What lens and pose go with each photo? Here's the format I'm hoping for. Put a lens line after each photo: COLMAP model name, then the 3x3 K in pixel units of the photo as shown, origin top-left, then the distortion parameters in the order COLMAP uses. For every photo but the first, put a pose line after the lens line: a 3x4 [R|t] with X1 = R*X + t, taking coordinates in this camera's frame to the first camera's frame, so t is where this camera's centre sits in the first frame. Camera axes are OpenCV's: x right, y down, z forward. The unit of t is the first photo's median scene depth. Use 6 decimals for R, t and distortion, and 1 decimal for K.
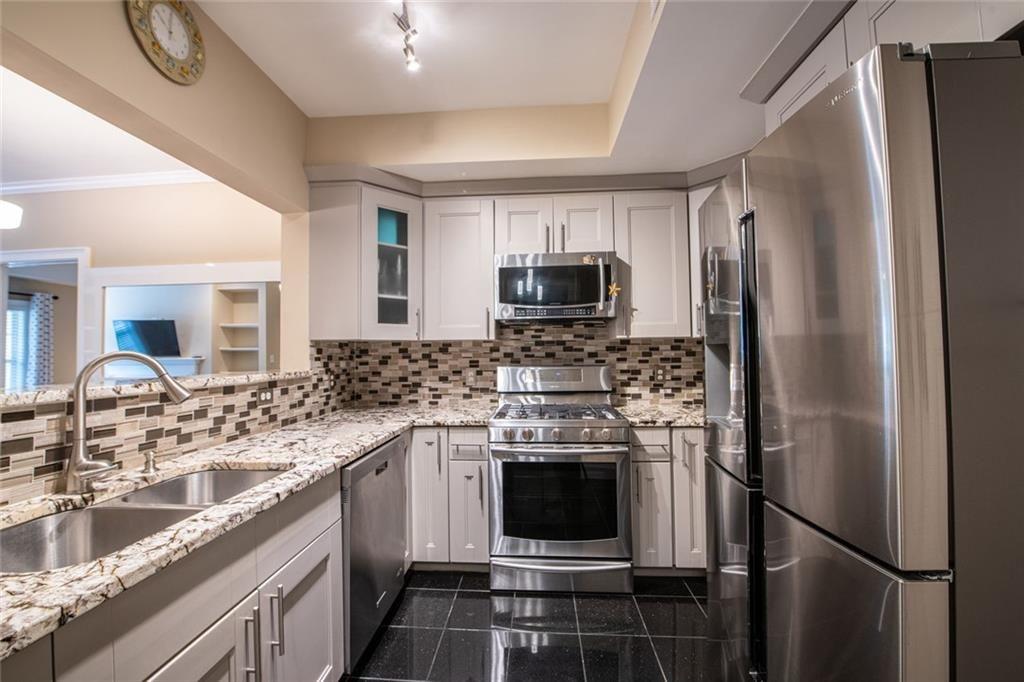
lens RADIAL K [[409.7, 0, 512.0], [0, 409.7, 341.0], [0, 0, 1]] dist [-0.014420, -0.000103]
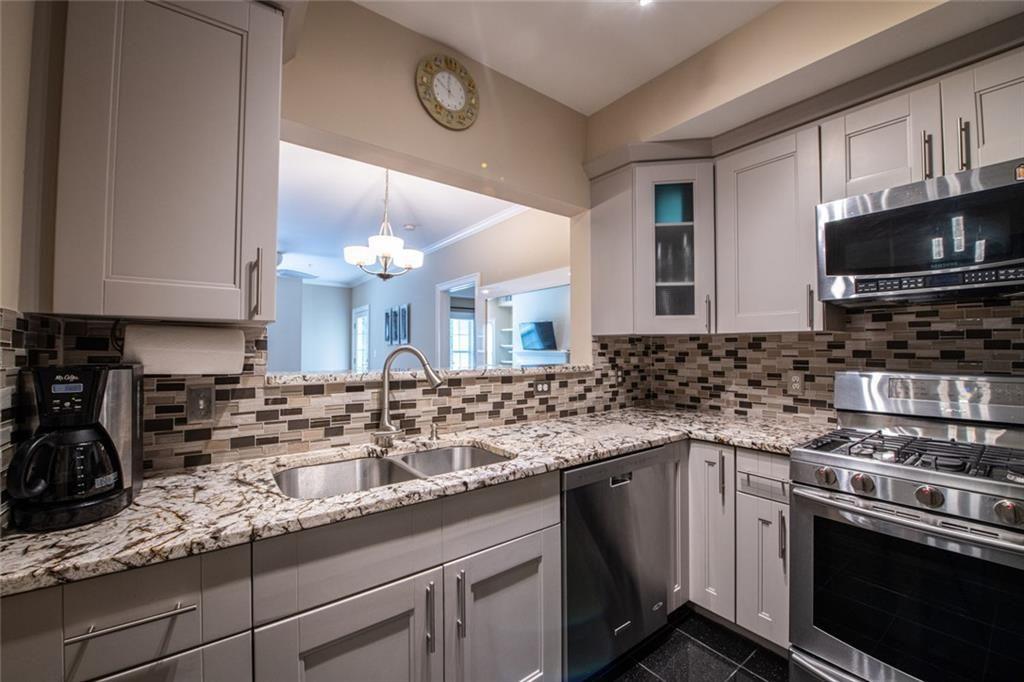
lens RADIAL K [[405.4, 0, 512.0], [0, 405.4, 341.0], [0, 0, 1]] dist [-0.012679, -0.000485]
pose [[0.653500, -0.004708, -0.756912, 0.135564], [0.013908, 0.999887, 0.005789, 0.002737], [0.756799, -0.014310, 0.653491, 0.189922]]
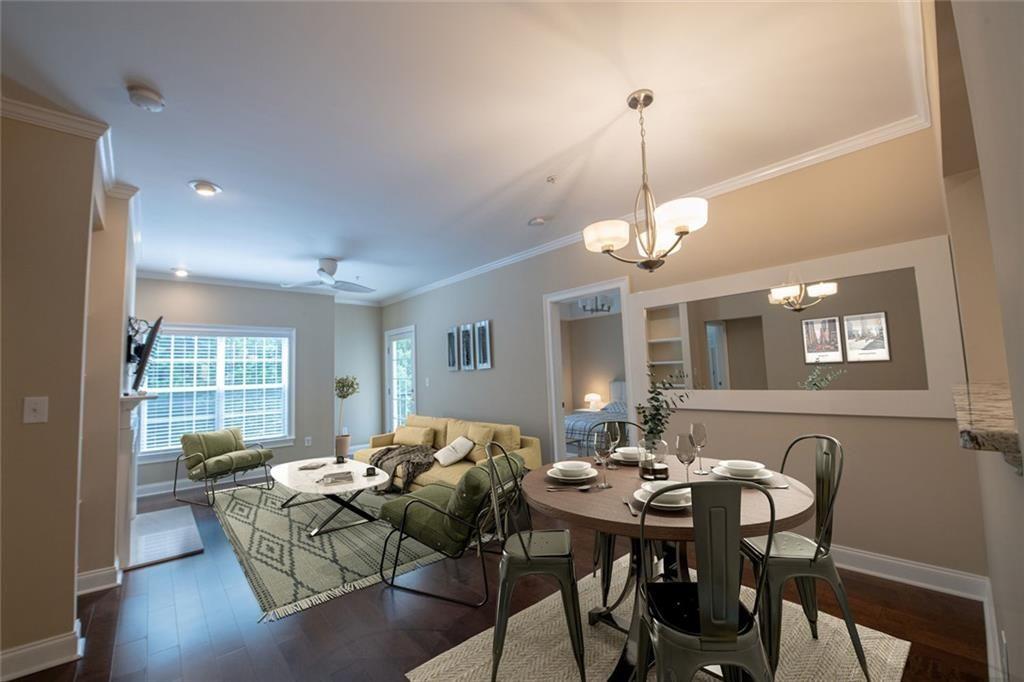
lens RADIAL K [[405.4, 0, 512.0], [0, 405.4, 341.0], [0, 0, 1]] dist [-0.012679, -0.000485]
pose [[0.720715, -0.068188, -0.689870, -0.667286], [0.046479, 0.997664, -0.050054, -0.006573], [0.691672, 0.004010, 0.722201, -0.086962]]
